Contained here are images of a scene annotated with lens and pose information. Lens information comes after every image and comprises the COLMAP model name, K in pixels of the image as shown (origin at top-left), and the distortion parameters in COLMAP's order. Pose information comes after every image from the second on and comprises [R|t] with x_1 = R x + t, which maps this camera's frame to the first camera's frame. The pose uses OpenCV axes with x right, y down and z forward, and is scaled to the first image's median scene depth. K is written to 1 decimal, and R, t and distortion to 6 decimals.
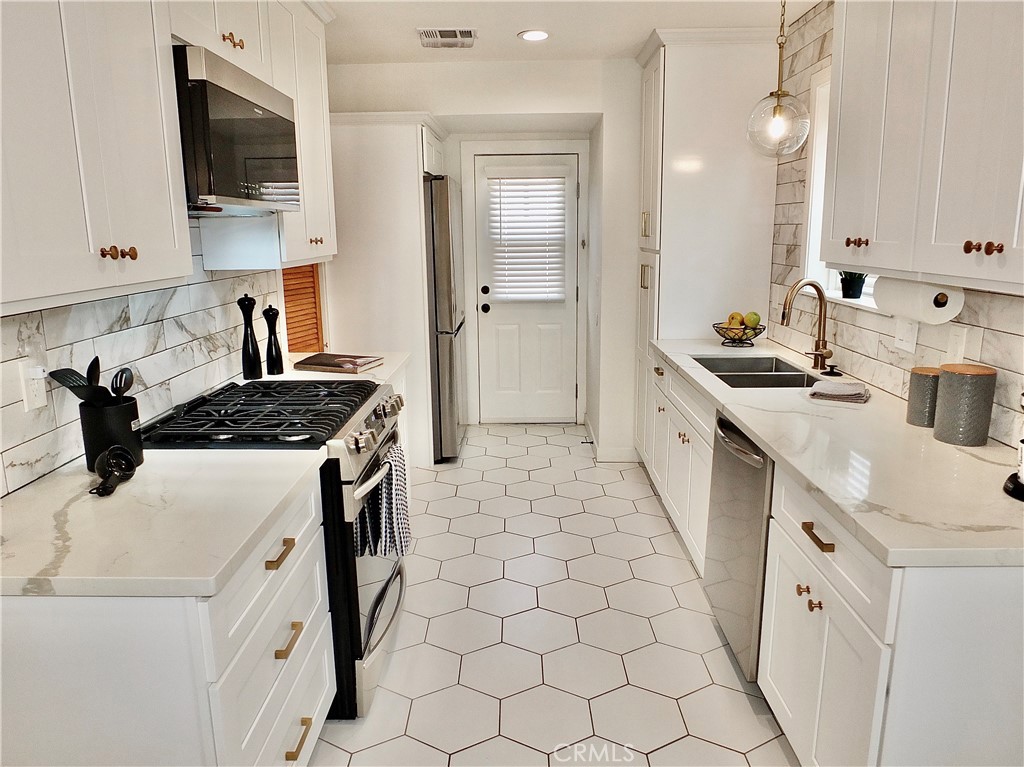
lens RADIAL K [[716.7, 0, 512.0], [0, 716.7, 383.5], [0, 0, 1]] dist [-0.009034, -0.003113]
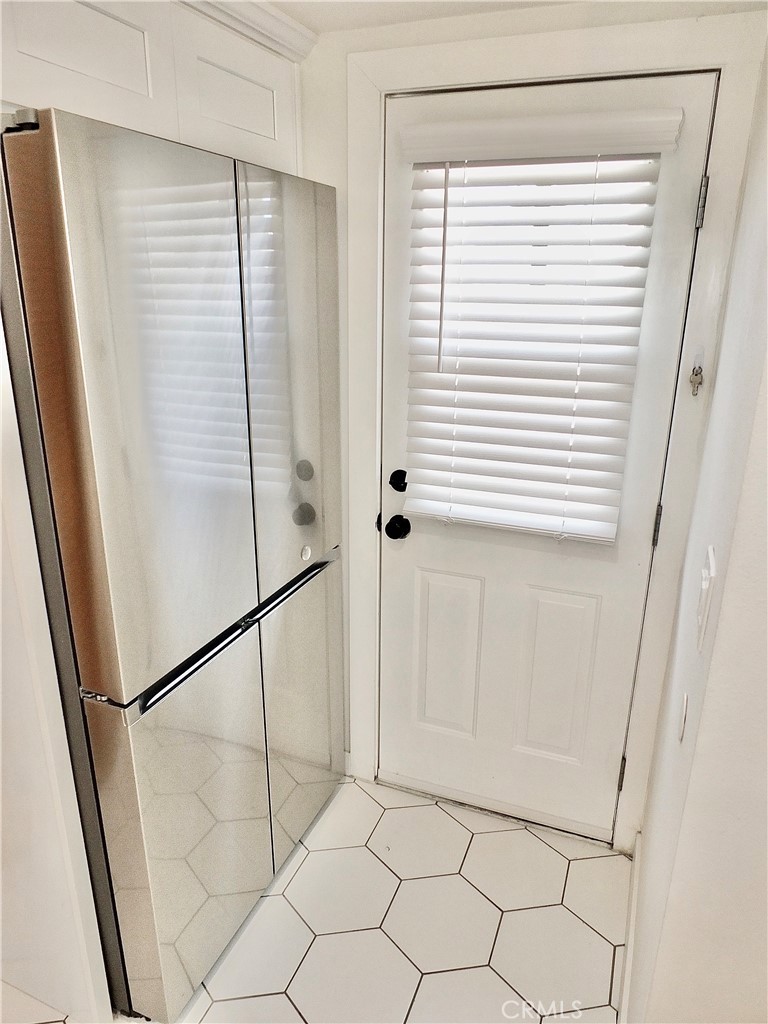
lens RADIAL K [[716.7, 0, 384.0], [0, 716.7, 512.0], [0, 0, 1]] dist [-0.009034, -0.003113]
pose [[0.934761, 0.133968, -0.329051, 0.121683], [-0.094067, 0.986453, 0.134397, -0.246268], [0.342598, -0.094676, 0.934700, 0.964014]]
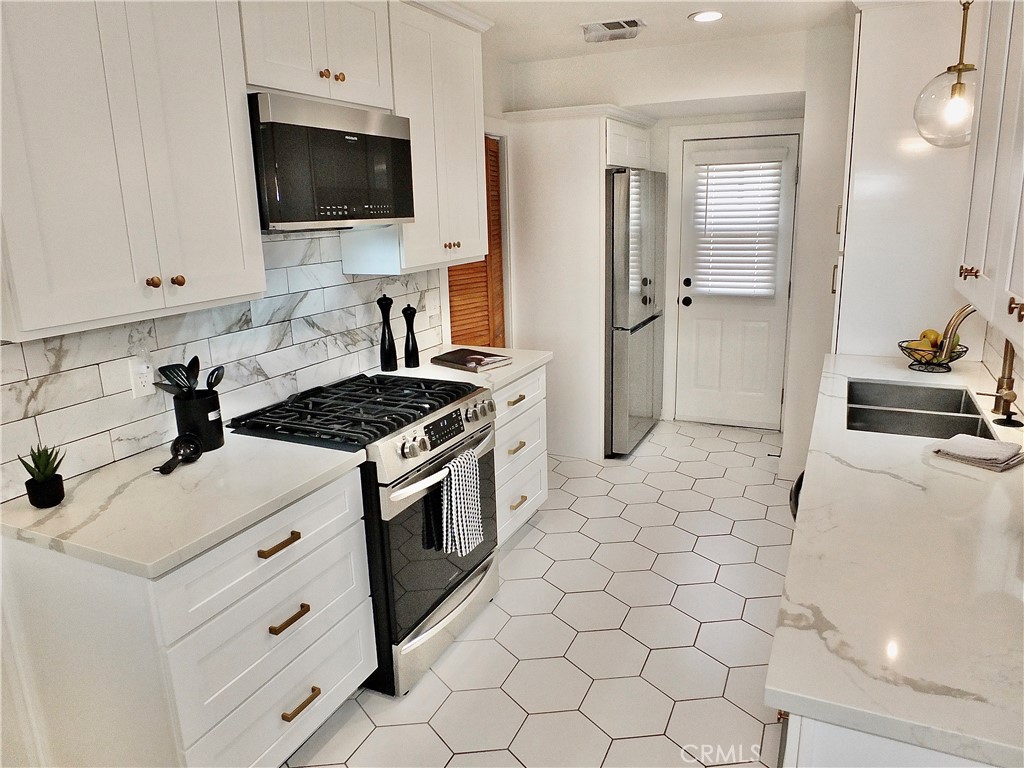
lens RADIAL K [[707.8, 0, 512.0], [0, 707.8, 384.0], [0, 0, 1]] dist [-0.014781, -0.007250]
pose [[0.910476, 0.088336, -0.404017, 0.213409], [-0.070299, 0.995762, 0.059296, -0.052786], [0.407543, -0.025585, 0.912828, 0.060857]]
